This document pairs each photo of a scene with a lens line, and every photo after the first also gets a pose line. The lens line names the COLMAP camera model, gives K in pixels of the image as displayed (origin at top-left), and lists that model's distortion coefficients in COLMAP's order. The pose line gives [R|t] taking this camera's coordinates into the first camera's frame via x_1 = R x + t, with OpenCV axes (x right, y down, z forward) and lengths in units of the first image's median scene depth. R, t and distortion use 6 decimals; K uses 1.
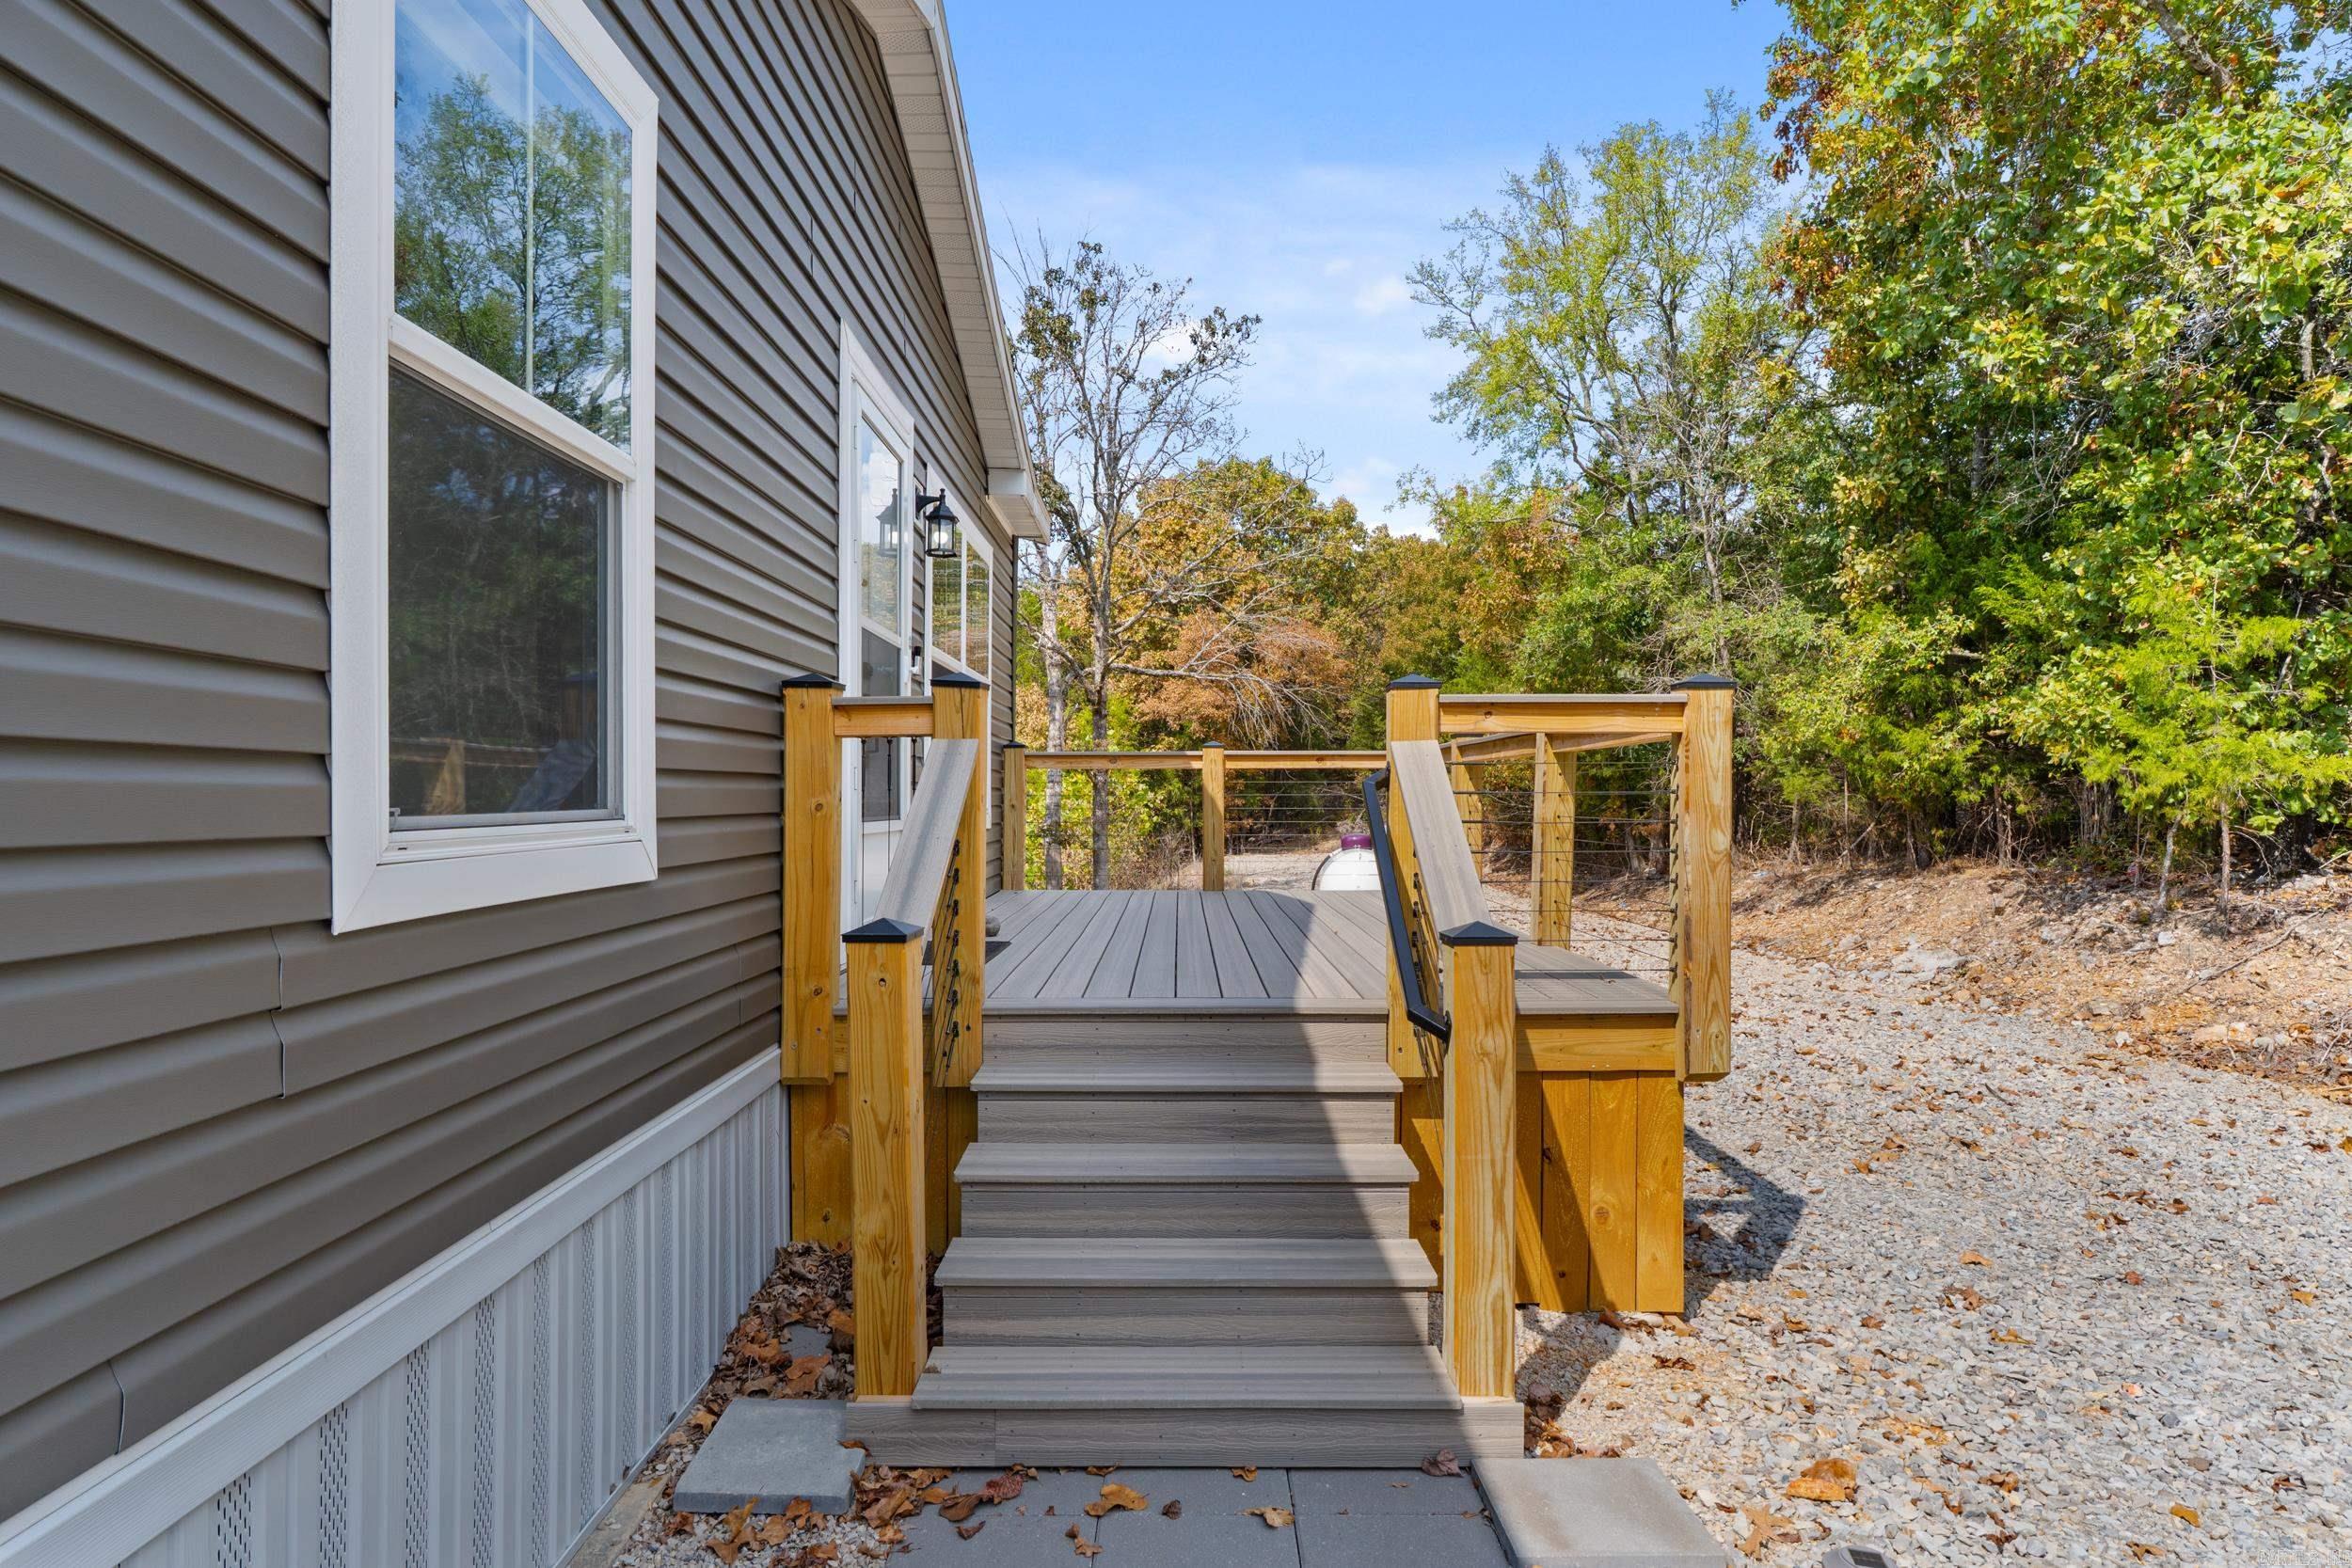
lens RADIAL K [[1318.7, 0, 1182.0], [0, 1318.7, 802.8], [0, 0, 1]] dist [-0.008087, -0.001037]
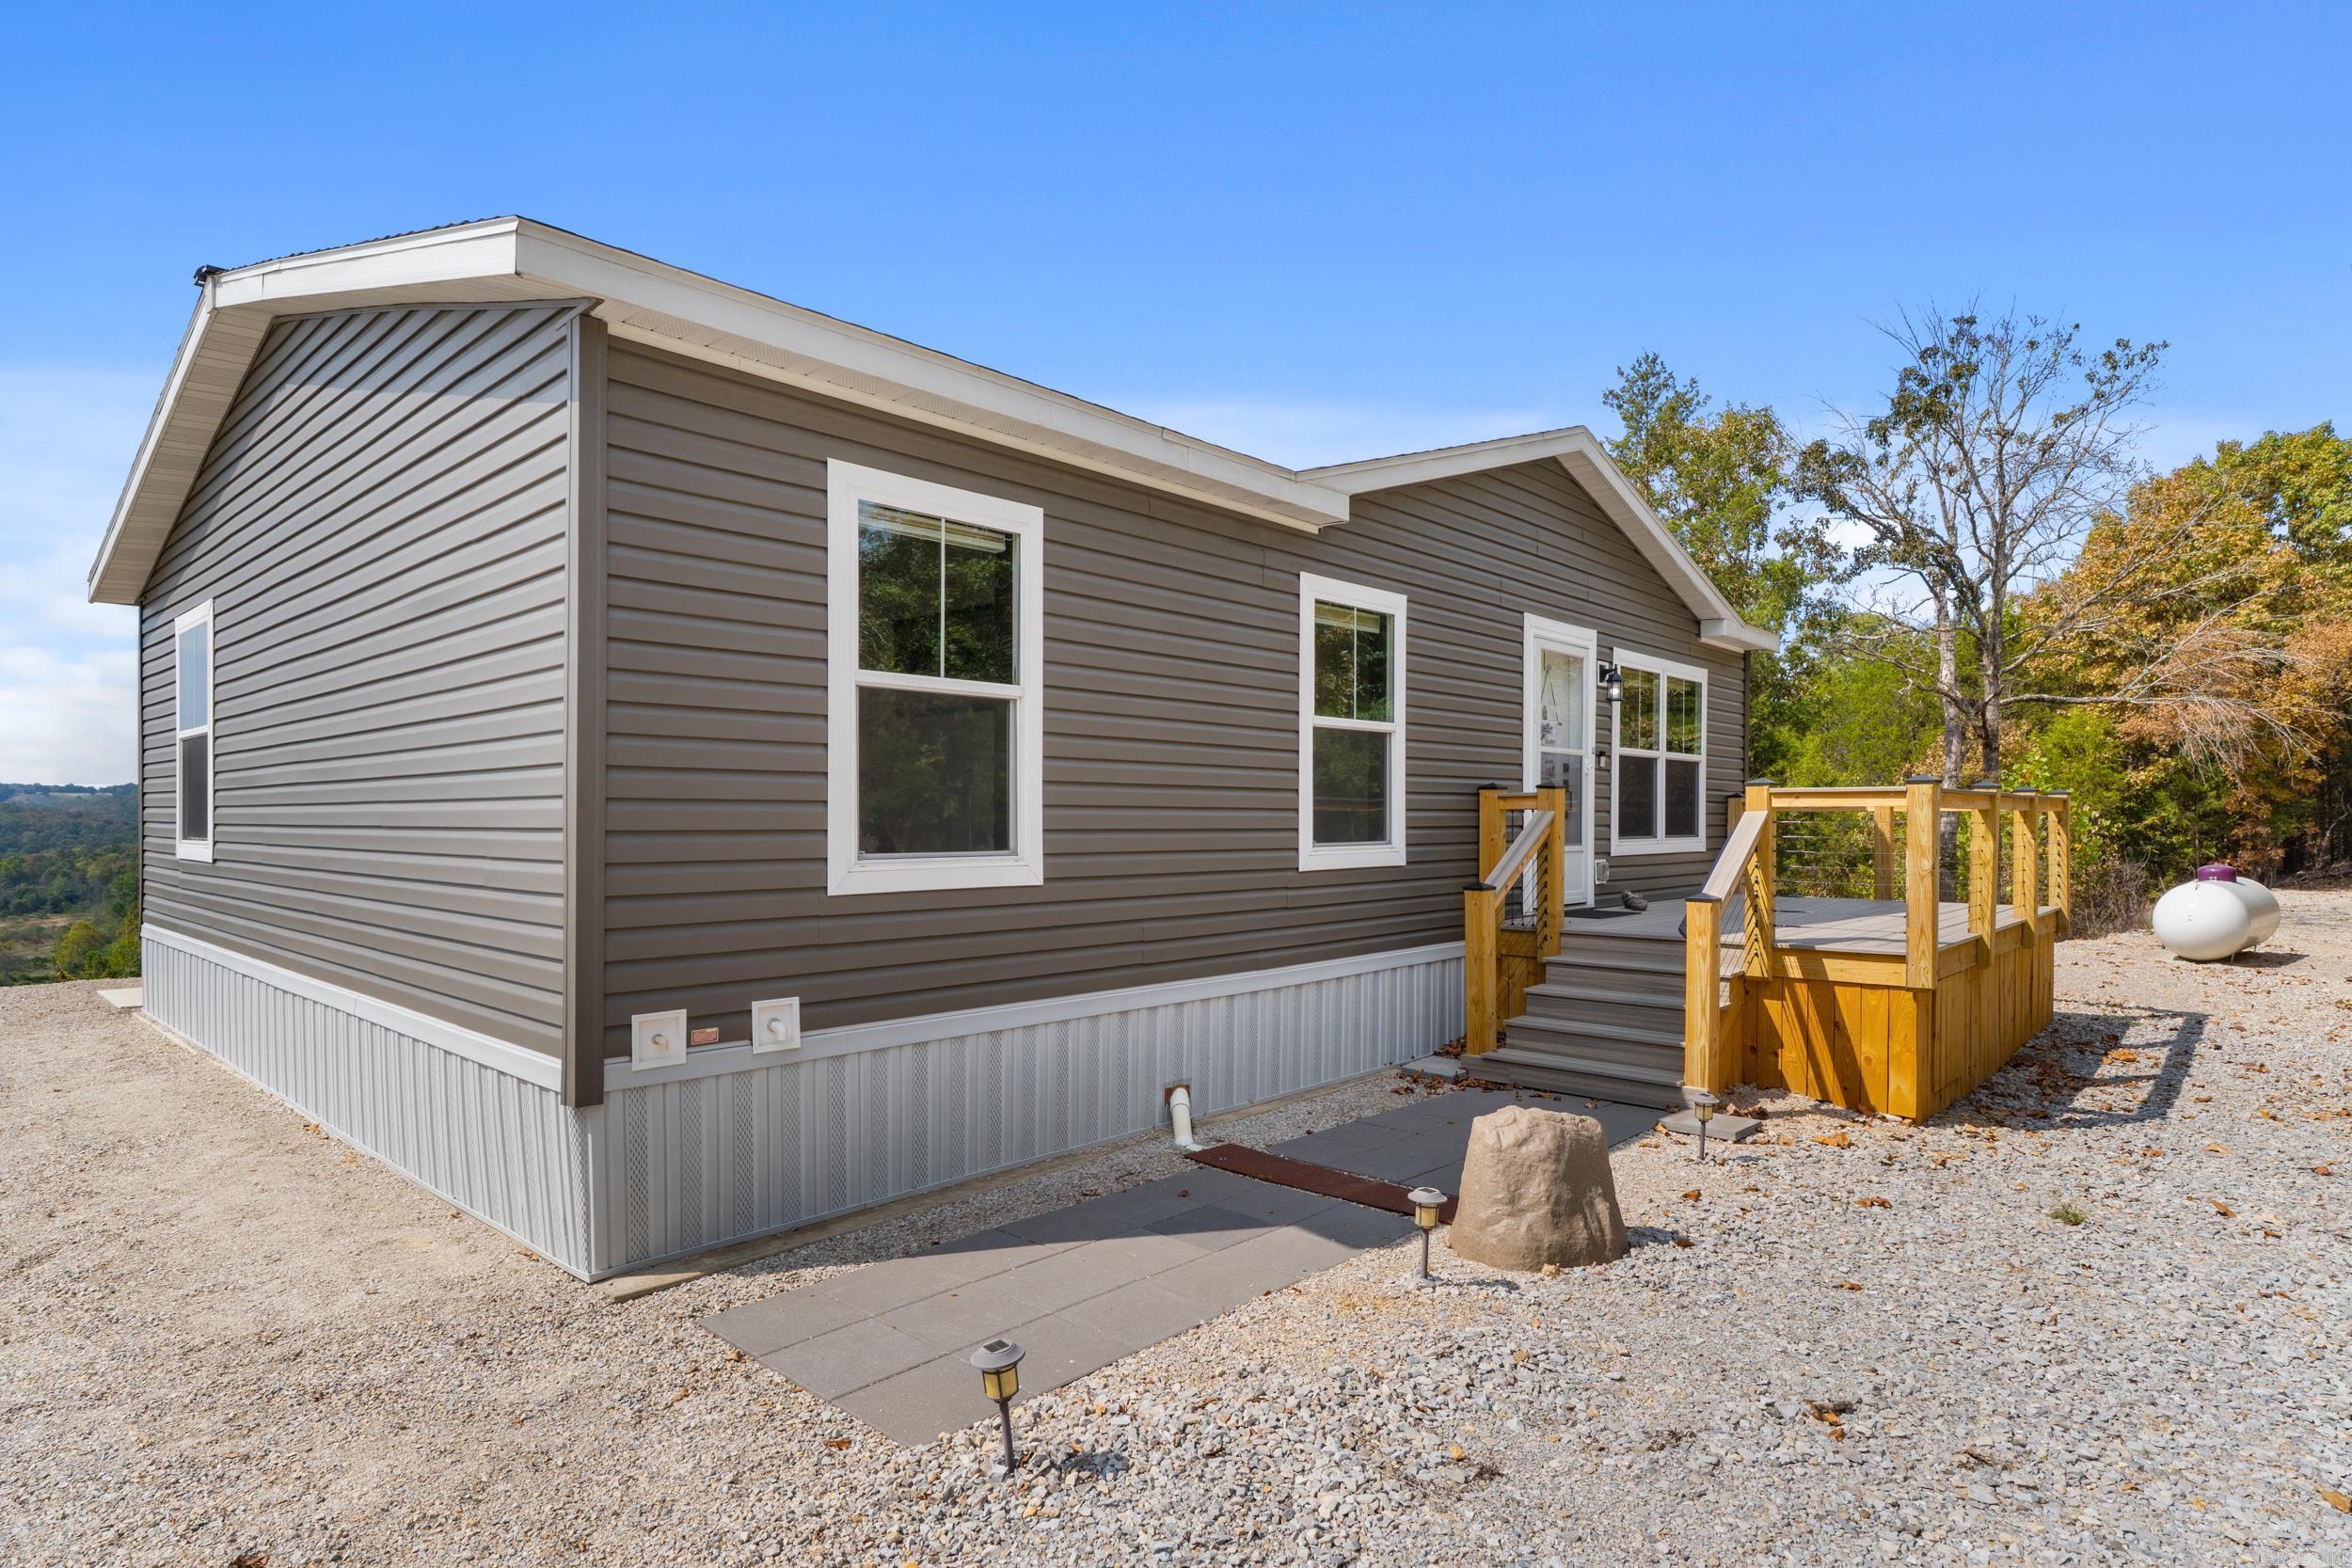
lens RADIAL K [[1268.3, 0, 1178.7], [0, 1268.3, 793.0], [0, 0, 1]] dist [-0.003162, -0.000396]
pose [[0.730396, -0.011184, -0.682932, 0.175775], [-0.005067, 0.999750, -0.021792, -0.005621], [0.683005, 0.019377, 0.730157, -0.212480]]
